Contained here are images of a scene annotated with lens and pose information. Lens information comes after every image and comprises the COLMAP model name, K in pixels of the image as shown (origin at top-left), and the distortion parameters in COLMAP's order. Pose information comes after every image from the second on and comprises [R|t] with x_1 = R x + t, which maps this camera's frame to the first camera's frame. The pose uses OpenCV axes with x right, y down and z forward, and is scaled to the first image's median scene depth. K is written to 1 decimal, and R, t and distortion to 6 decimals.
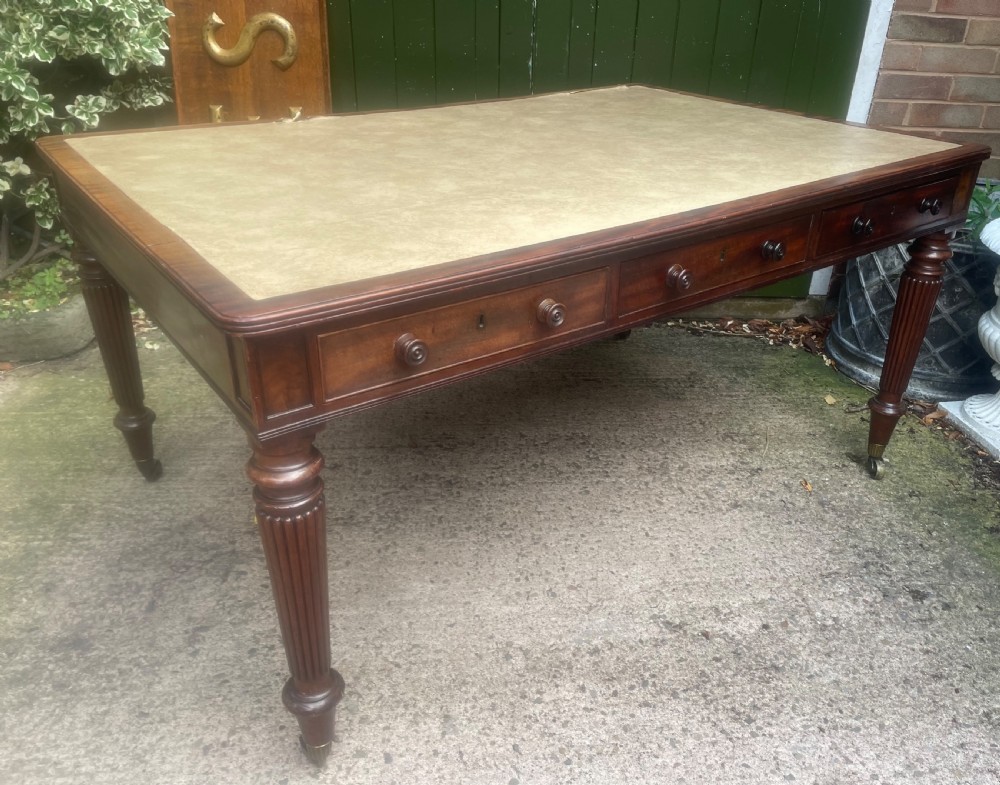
lens RADIAL K [[820.6, 0, 519.4], [0, 820.6, 400.5], [0, 0, 1]] dist [0.086453, -0.117141]
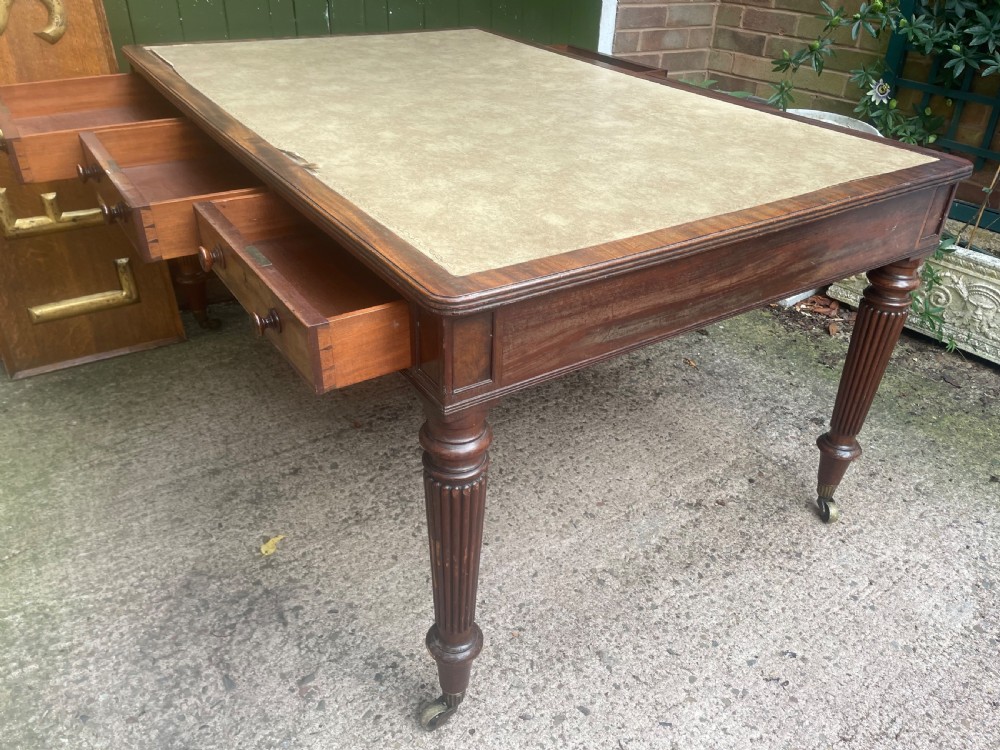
lens RADIAL K [[761.5, 0, 513.4], [0, 761.5, 370.1], [0, 0, 1]] dist [0.082406, -0.112798]
pose [[0.868106, -0.256248, 0.425123, -0.418972], [0.226454, 0.966578, 0.120193, -0.094087], [-0.441714, -0.008069, 0.897120, 0.133950]]
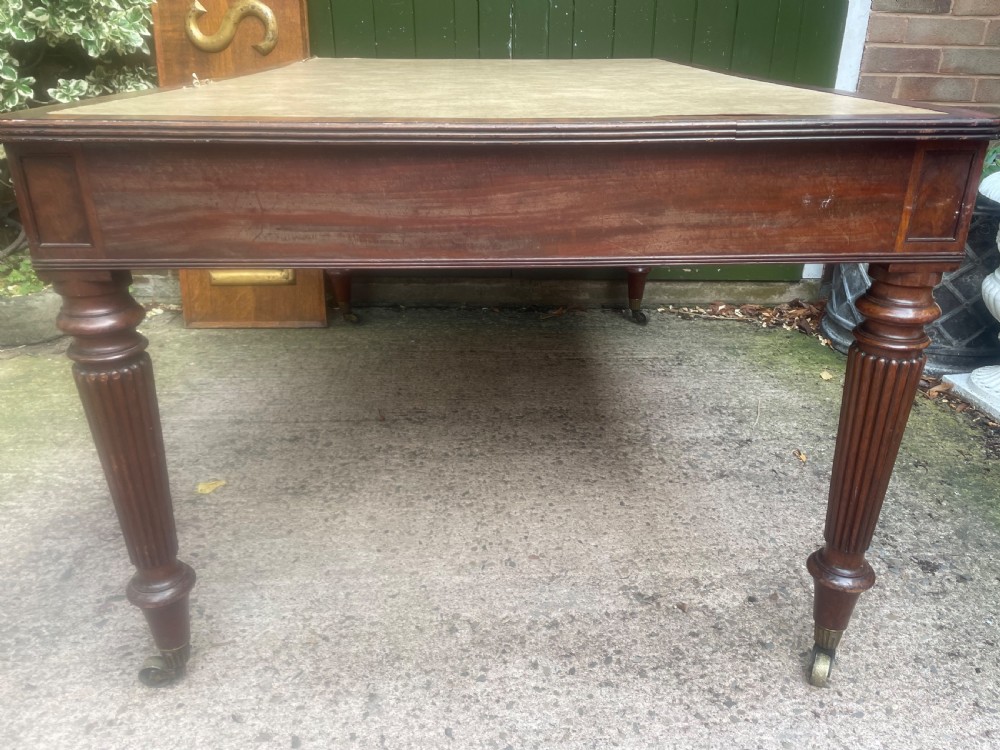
lens RADIAL K [[761.5, 0, 513.7], [0, 761.5, 378.6], [0, 0, 1]] dist [0.082406, -0.112798]
pose [[0.999103, -0.008248, -0.041528, 0.077031], [0.005083, 0.997113, -0.075761, 0.094938], [0.042033, 0.075482, 0.996261, 0.154150]]
